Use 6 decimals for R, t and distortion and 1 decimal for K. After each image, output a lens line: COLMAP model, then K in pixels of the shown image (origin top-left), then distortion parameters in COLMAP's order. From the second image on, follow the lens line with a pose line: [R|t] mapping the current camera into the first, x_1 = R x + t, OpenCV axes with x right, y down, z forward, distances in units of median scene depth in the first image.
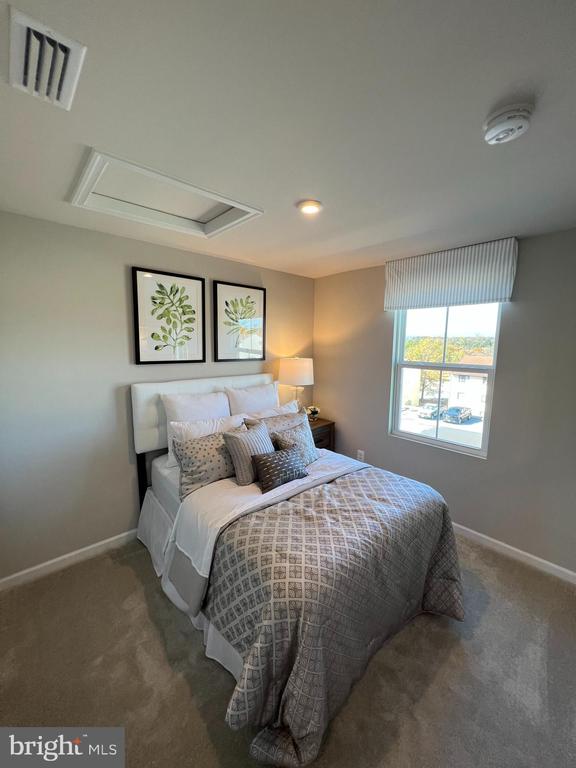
lens RADIAL K [[306.1, 0, 289.2], [0, 306.1, 383.2], [0, 0, 1]] dist [-0.002722, 0.001002]
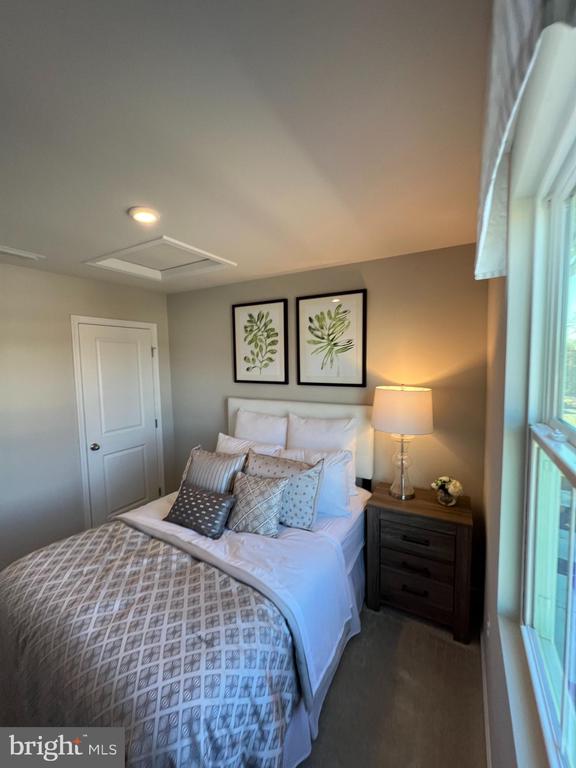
lens RADIAL K [[306.1, 0, 291.3], [0, 306.1, 383.3], [0, 0, 1]] dist [-0.002722, 0.001002]
pose [[0.316672, 0.057865, -0.946768, 0.711569], [-0.108557, 0.993790, 0.024429, -0.106588], [0.942303, 0.095043, 0.320987, 0.776968]]
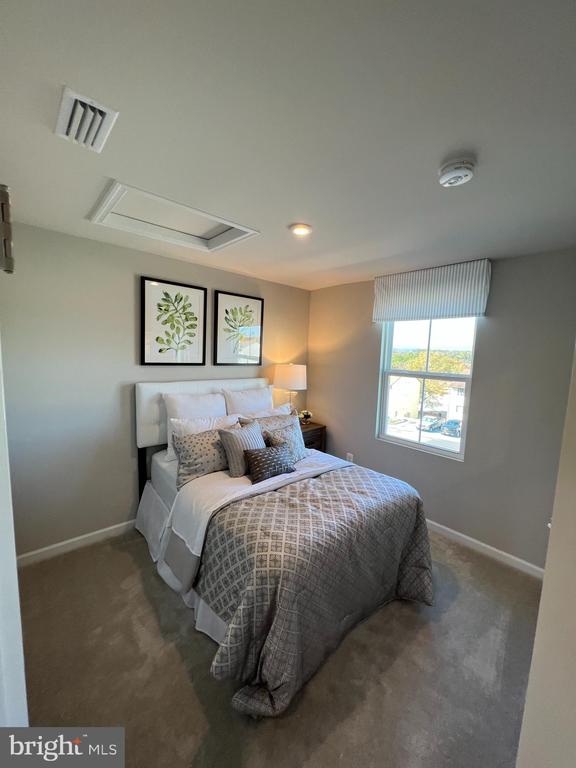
lens RADIAL K [[306.1, 0, 289.6], [0, 306.1, 383.5], [0, 0, 1]] dist [-0.002722, 0.001002]
pose [[0.999671, 0.025653, -0.000211, 0.027092], [-0.025648, 0.999245, -0.029191, 0.020518], [-0.000538, 0.029187, 0.999574, -0.079942]]
